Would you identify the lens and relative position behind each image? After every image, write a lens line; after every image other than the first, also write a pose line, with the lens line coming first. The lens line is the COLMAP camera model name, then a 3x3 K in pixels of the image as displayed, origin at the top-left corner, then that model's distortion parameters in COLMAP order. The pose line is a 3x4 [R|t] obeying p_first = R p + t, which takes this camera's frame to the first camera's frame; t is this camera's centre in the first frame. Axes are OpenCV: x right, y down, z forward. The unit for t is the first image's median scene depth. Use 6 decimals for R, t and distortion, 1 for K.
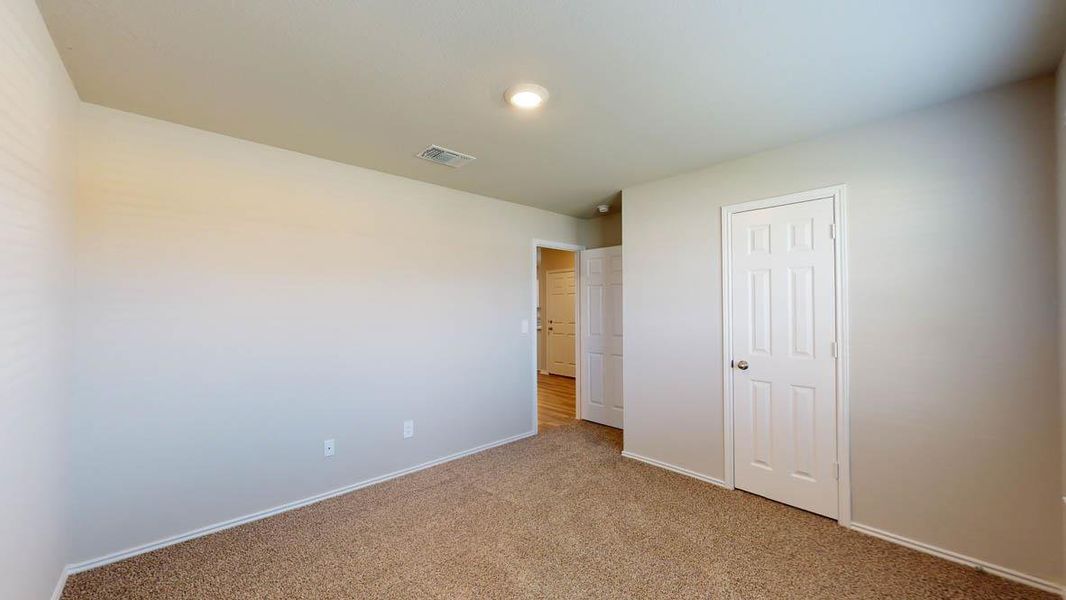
lens RADIAL K [[397.8, 0, 536.0], [0, 397.8, 302.4], [0, 0, 1]] dist [-0.002486, 0.000112]
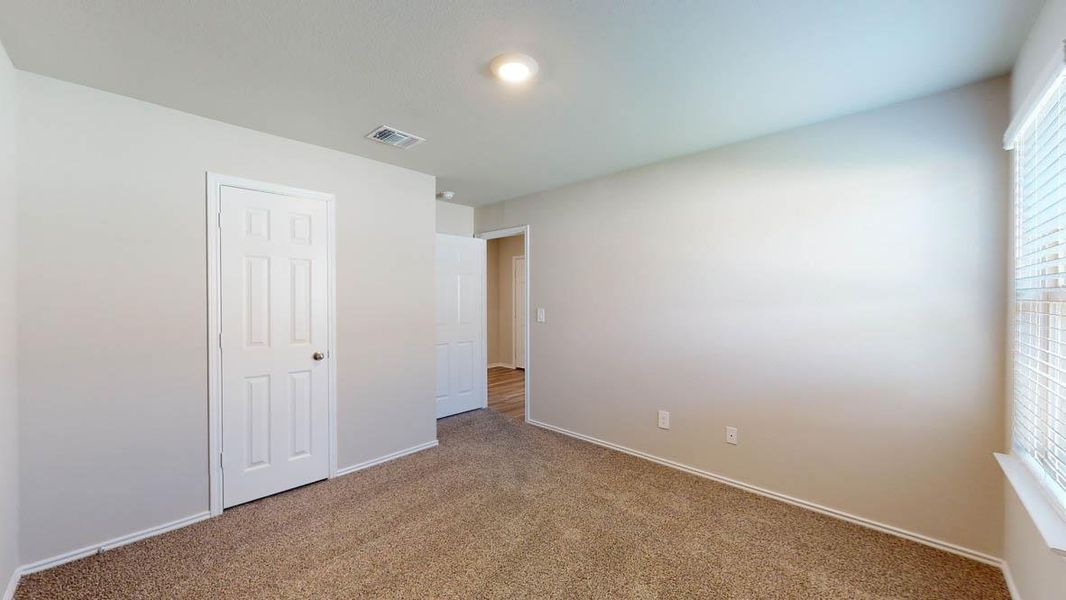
lens RADIAL K [[371.6, 0, 544.4], [0, 371.6, 300.4], [0, 0, 1]] dist [-0.009956, -0.000129]
pose [[-0.063085, -0.008604, 0.997971, -0.345008], [-0.007185, 0.999941, 0.008167, 0.008092], [-0.997982, -0.006655, -0.063143, 0.390290]]
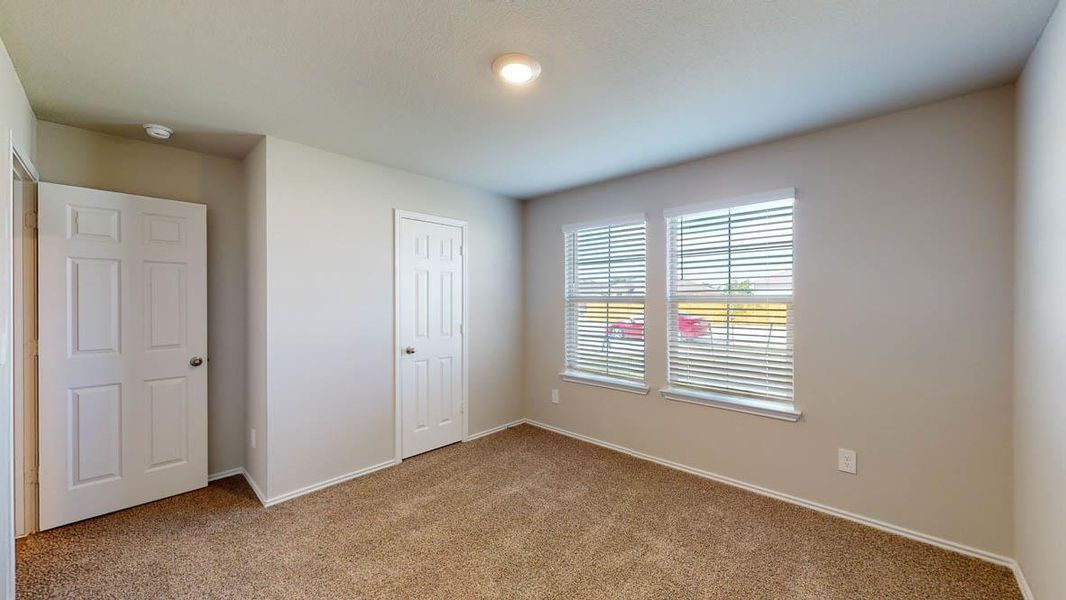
lens RADIAL K [[390.7, 0, 534.0], [0, 390.7, 301.3], [0, 0, 1]] dist [-0.000374, -0.000183]
pose [[-0.067266, 0.001380, 0.997734, -0.677884], [-0.010653, 0.999941, -0.002101, 0.012826], [-0.997678, -0.010770, -0.067247, 0.743834]]
